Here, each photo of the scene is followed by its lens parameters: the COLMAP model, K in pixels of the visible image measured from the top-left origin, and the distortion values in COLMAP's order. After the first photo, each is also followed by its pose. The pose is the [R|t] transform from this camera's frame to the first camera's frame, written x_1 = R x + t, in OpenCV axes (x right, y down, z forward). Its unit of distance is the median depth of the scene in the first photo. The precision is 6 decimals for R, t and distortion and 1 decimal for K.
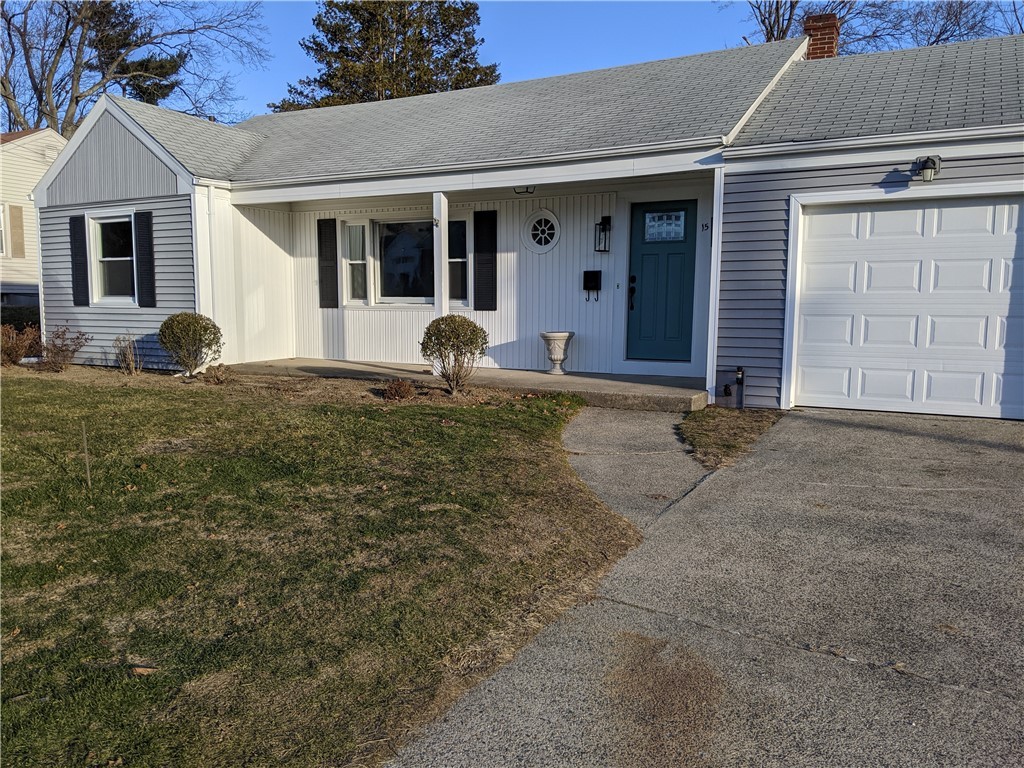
lens RADIAL K [[811.8, 0, 512.0], [0, 811.8, 384.0], [0, 0, 1]] dist [0.097873, -0.181738]
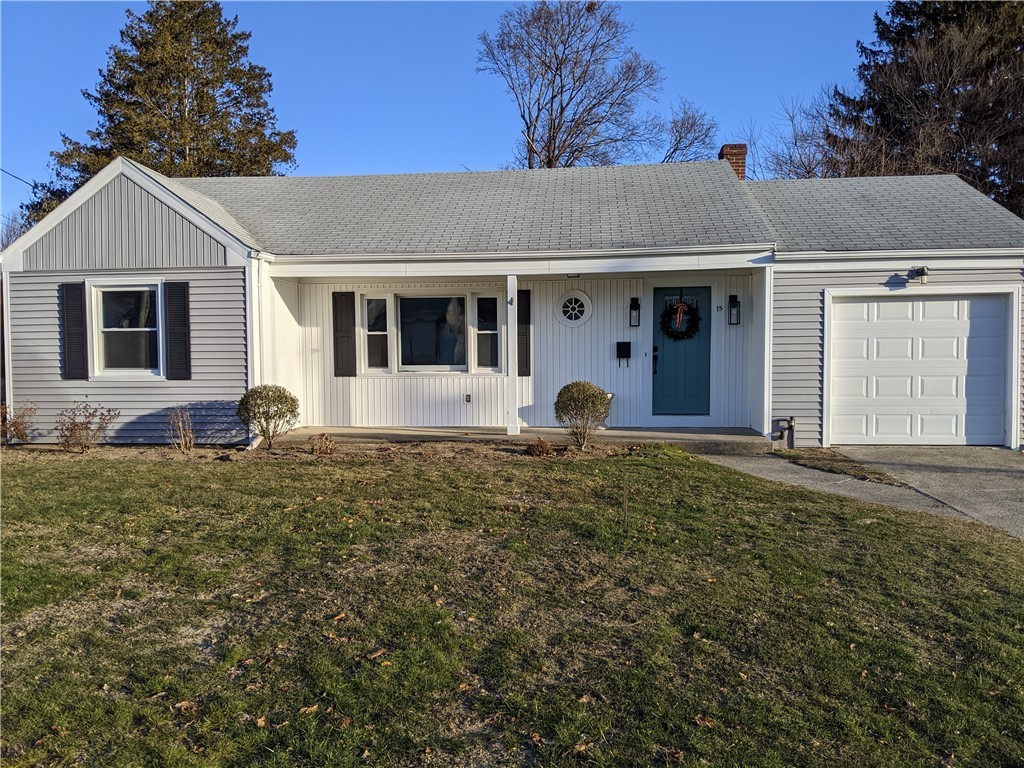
lens RADIAL K [[811.8, 0, 512.0], [0, 811.8, 384.0], [0, 0, 1]] dist [0.097873, -0.181738]
pose [[0.925121, -0.020852, 0.379100, -0.465994], [0.048875, 0.996724, -0.064446, -0.007895], [-0.376514, 0.078149, 0.923109, -0.034796]]
